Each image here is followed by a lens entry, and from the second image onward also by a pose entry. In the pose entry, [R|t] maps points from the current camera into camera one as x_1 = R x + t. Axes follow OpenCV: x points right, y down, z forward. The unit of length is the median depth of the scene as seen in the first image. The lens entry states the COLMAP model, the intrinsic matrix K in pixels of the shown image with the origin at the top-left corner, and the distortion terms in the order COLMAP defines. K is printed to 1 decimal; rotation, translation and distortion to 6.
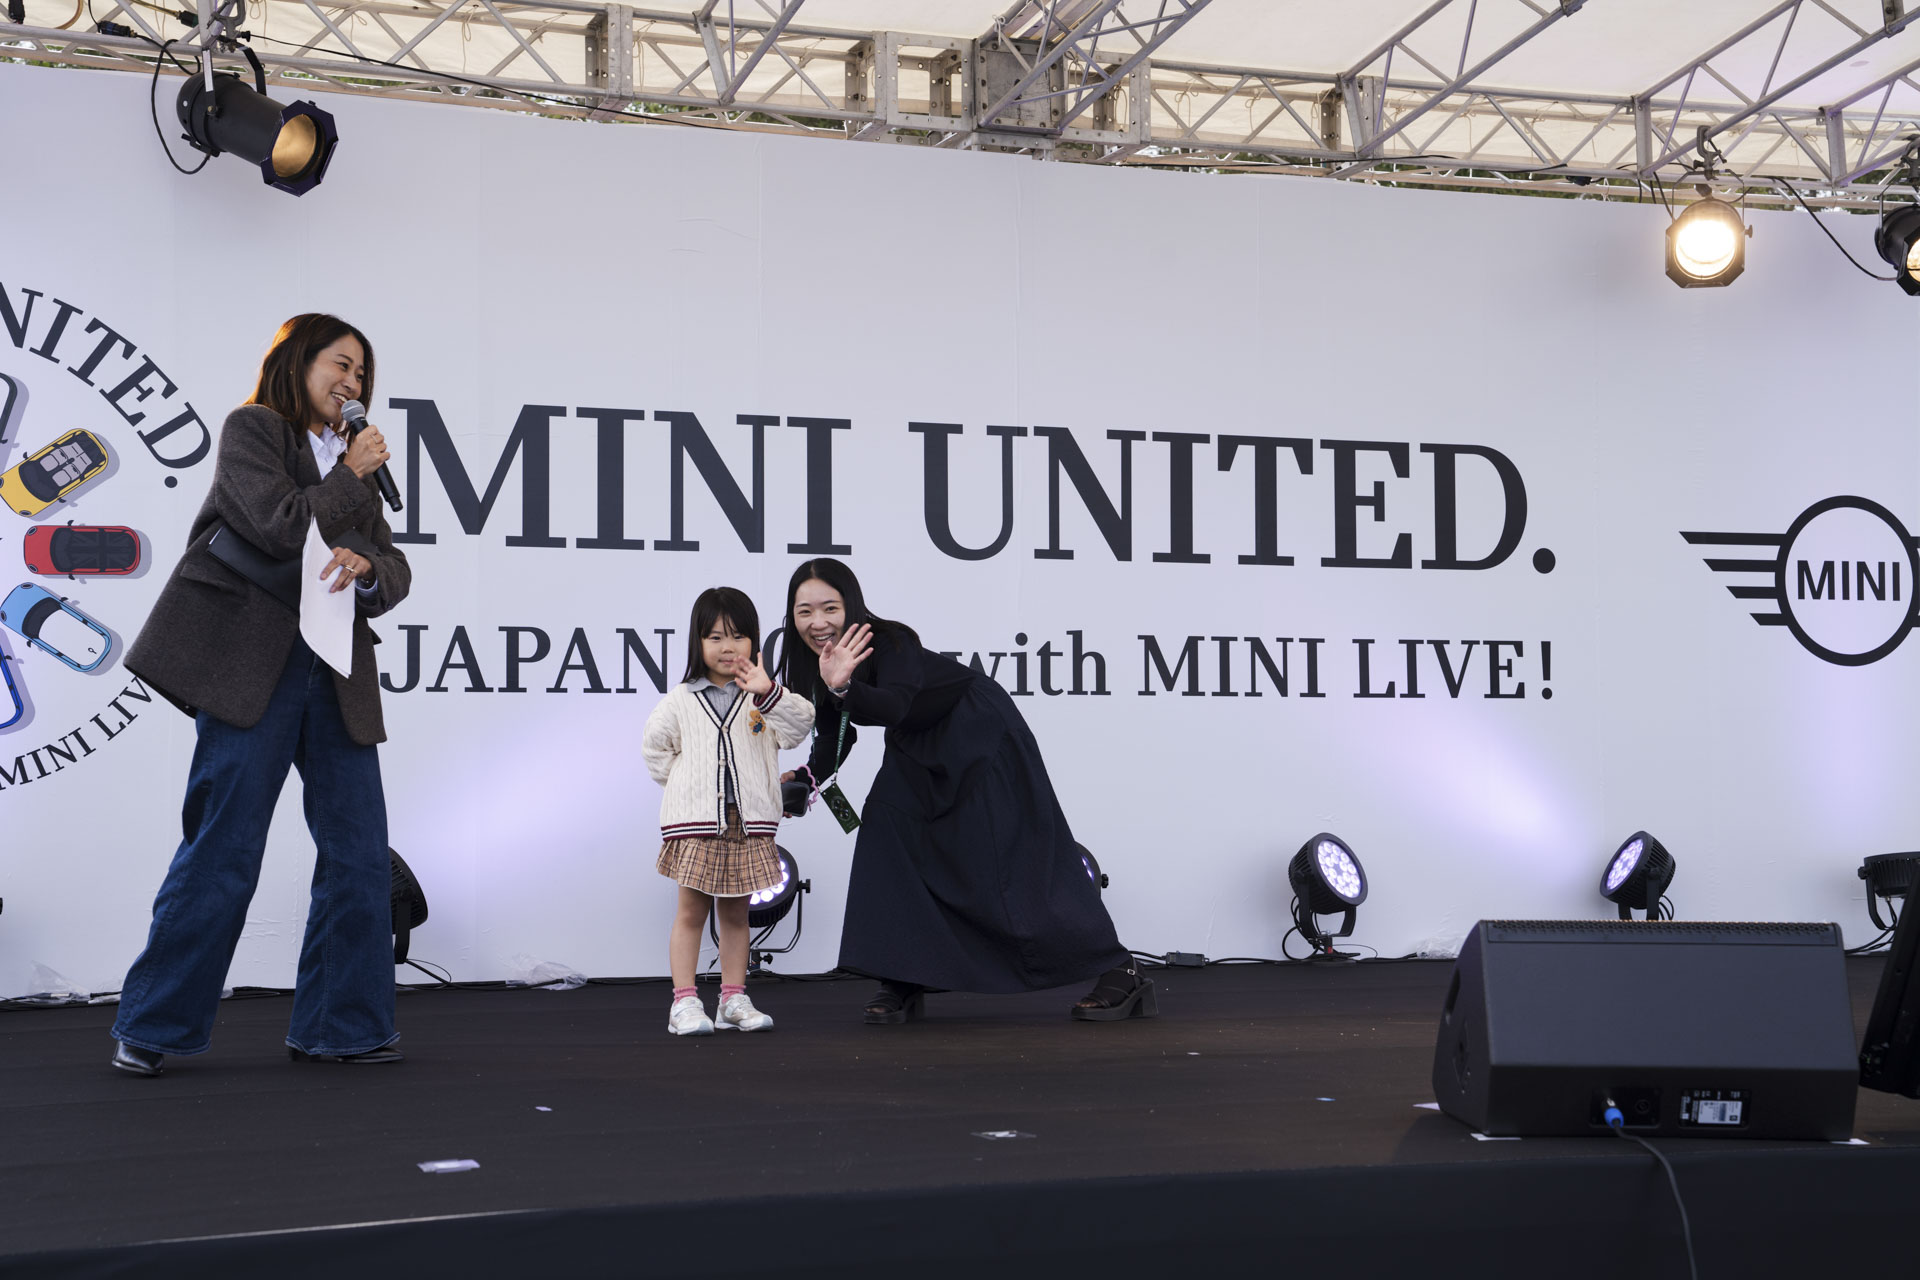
lens RADIAL K [[2912.8, 0, 966.1], [0, 2912.8, 642.9], [0, 0, 1]] dist [0.228493, 0.000000]
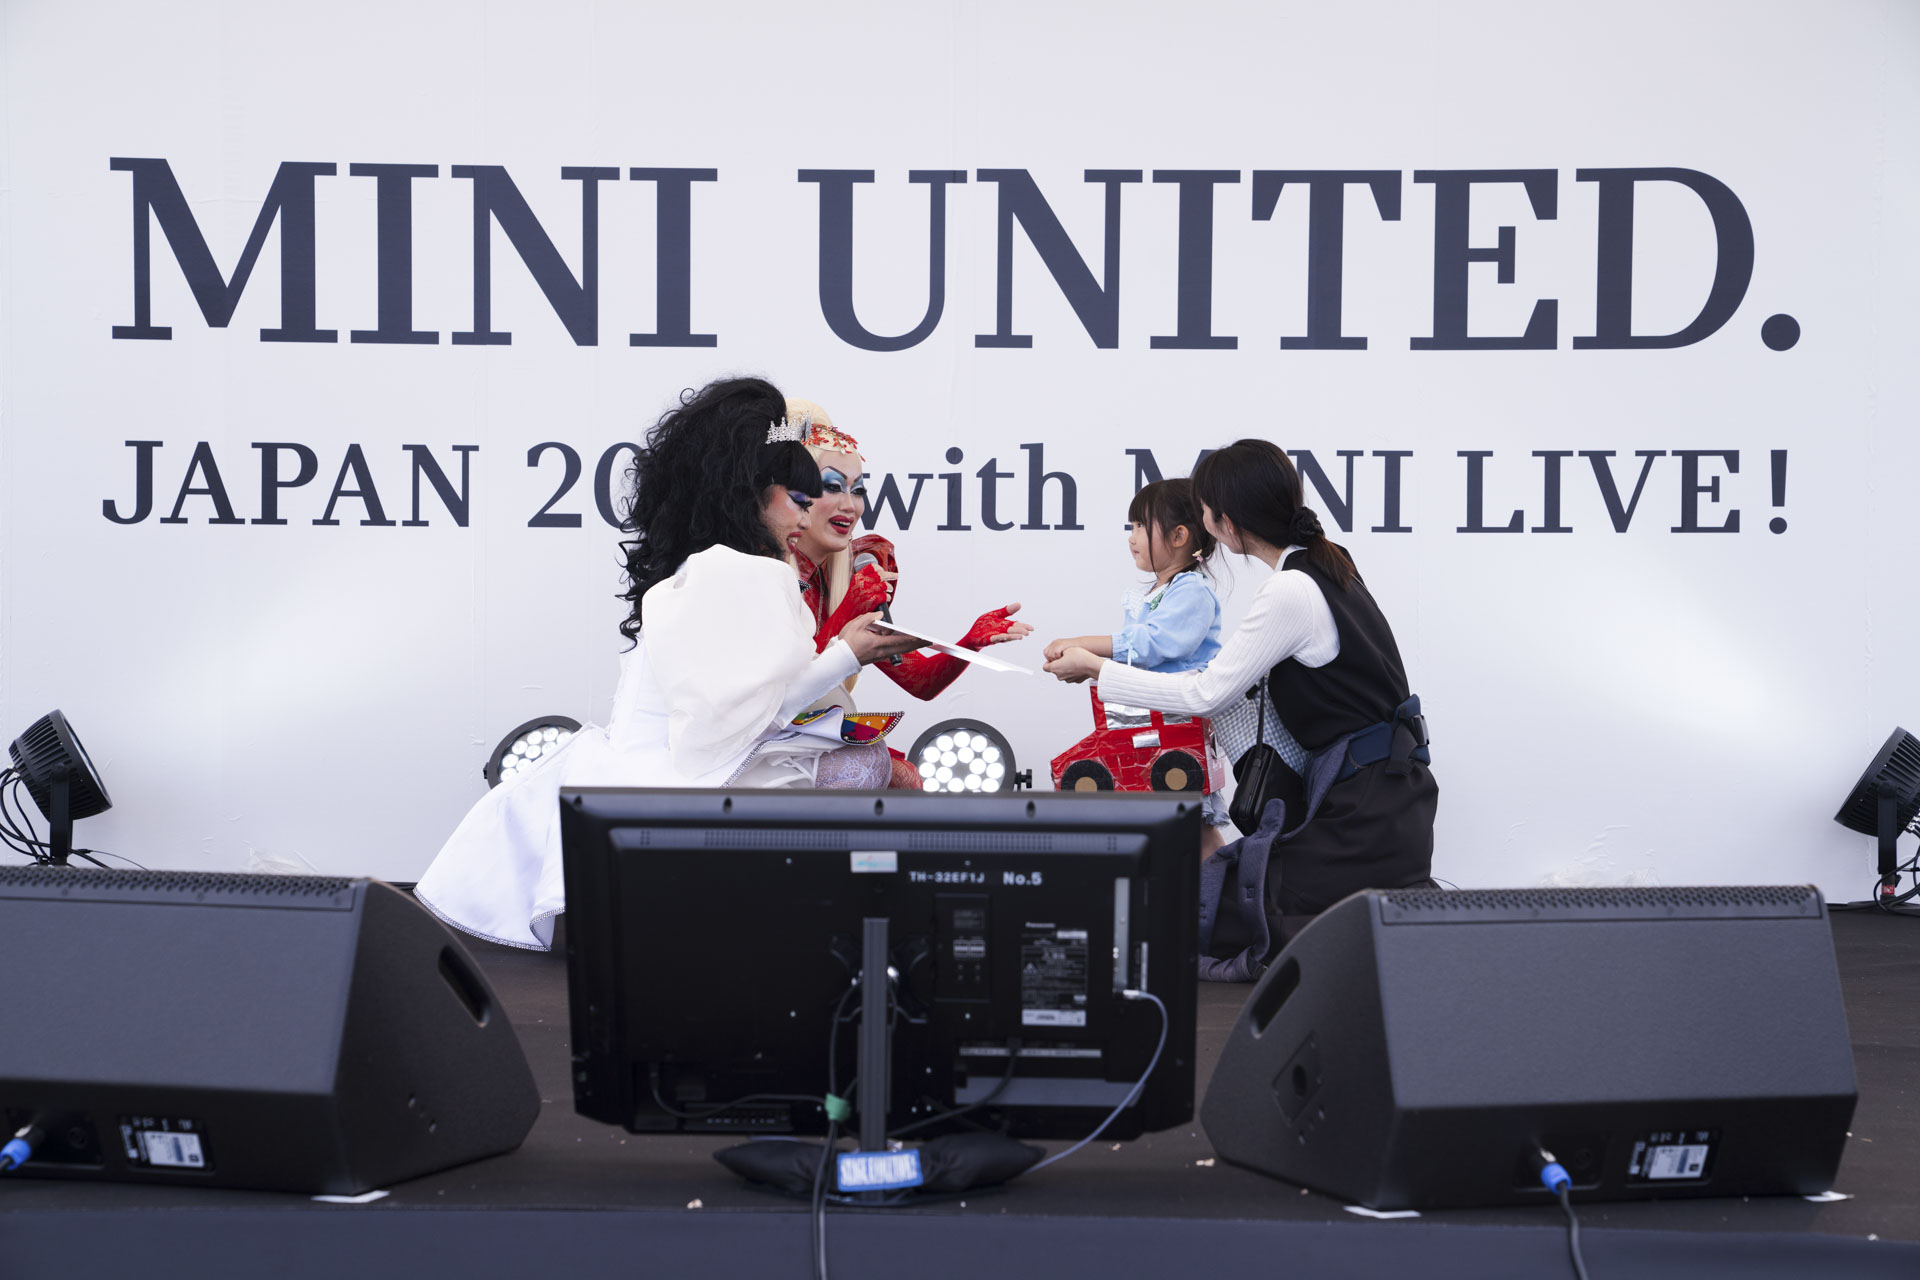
lens RADIAL K [[3602.0, 0, 959.1], [0, 3602.0, 629.0], [0, 0, 1]] dist [0.379699, 0.000000]
pose [[0.924251, 0.010003, -0.381655, 0.373426], [0.006442, 0.999106, 0.041786, 0.004485], [0.381732, -0.041079, 0.923360, 0.137784]]
